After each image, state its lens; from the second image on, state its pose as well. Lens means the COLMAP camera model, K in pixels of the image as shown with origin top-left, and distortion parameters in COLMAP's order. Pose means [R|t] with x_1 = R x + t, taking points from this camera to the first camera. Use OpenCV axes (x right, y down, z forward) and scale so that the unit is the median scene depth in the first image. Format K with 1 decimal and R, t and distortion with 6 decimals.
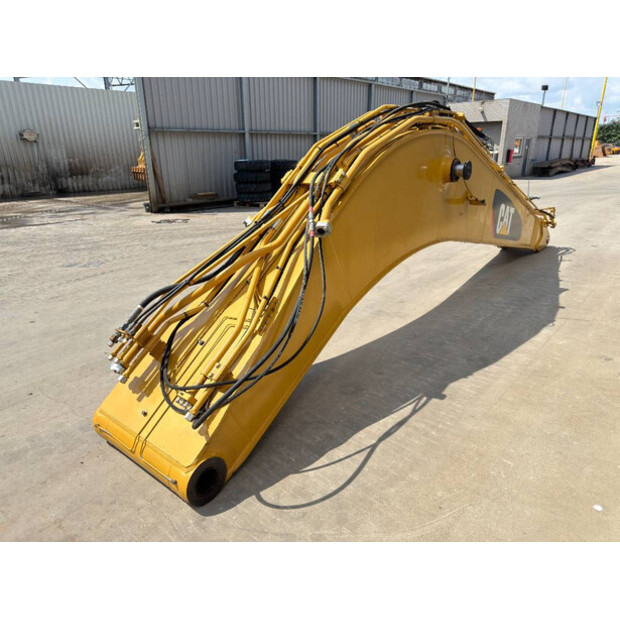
lens RADIAL K [[442.1, 0, 313.4], [0, 442.1, 310.1], [0, 0, 1]] dist [-0.006929, -0.006085]
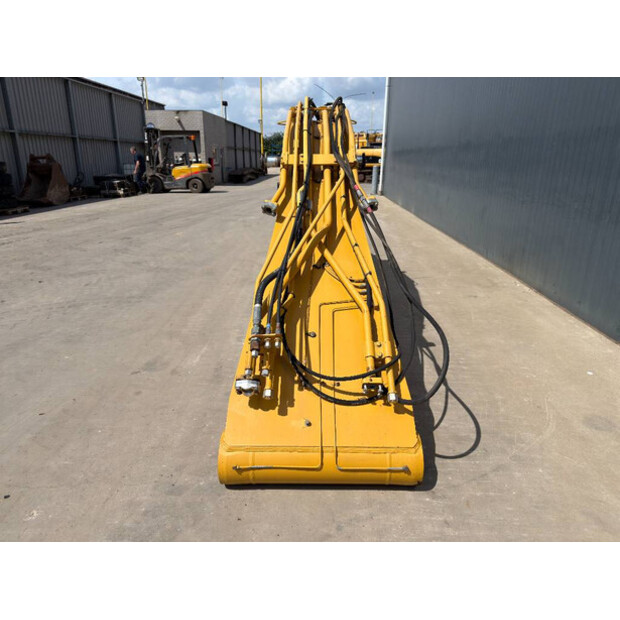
lens RADIAL K [[442.1, 0, 313.4], [0, 442.1, 310.1], [0, 0, 1]] dist [-0.006929, -0.006085]
pose [[0.777803, -0.179717, 0.602266, -0.072349], [0.192312, 0.980339, 0.044171, -0.001128], [-0.598363, 0.081467, 0.797073, 0.025782]]
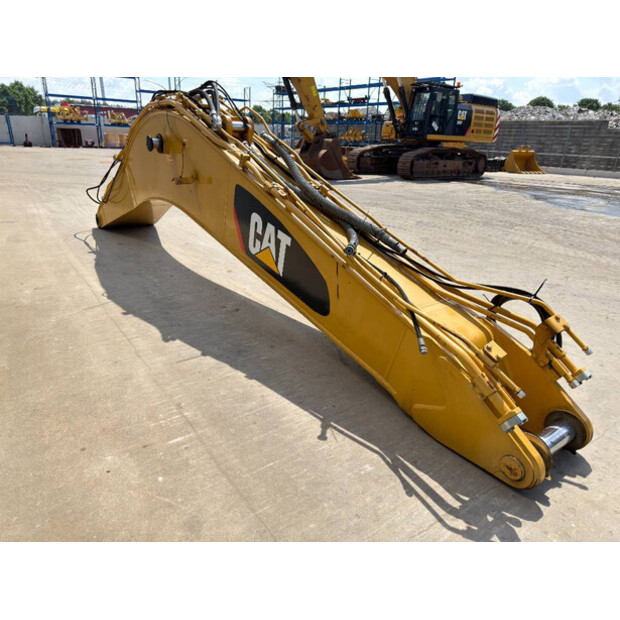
lens RADIAL K [[442.1, 0, 313.4], [0, 442.1, 310.1], [0, 0, 1]] dist [-0.006929, -0.006085]
pose [[-0.233009, 0.358760, -0.903879, 0.212953], [-0.362216, 0.830566, 0.423036, -0.086002], [0.902500, 0.425971, -0.063581, 0.235377]]
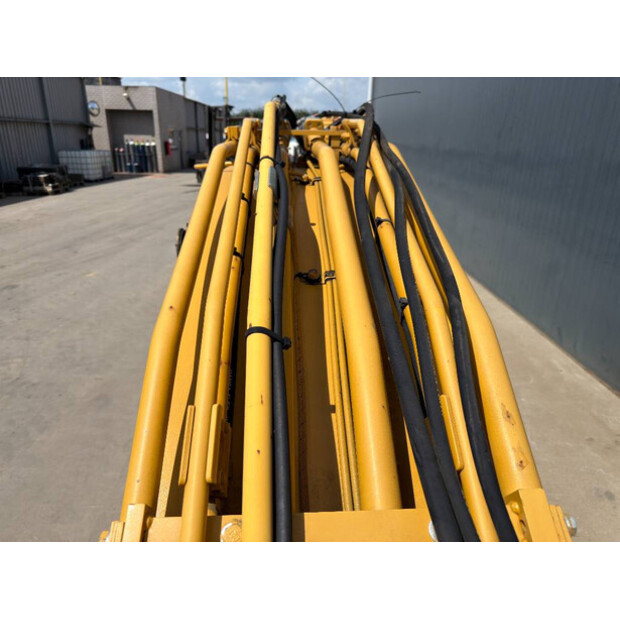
lens RADIAL K [[442.1, 0, 313.4], [0, 442.1, 310.1], [0, 0, 1]] dist [-0.006929, -0.006085]
pose [[0.735470, -0.216103, 0.642170, -0.007658], [0.199002, 0.974868, 0.100148, -0.044599], [-0.647674, 0.054137, 0.759992, 0.097277]]
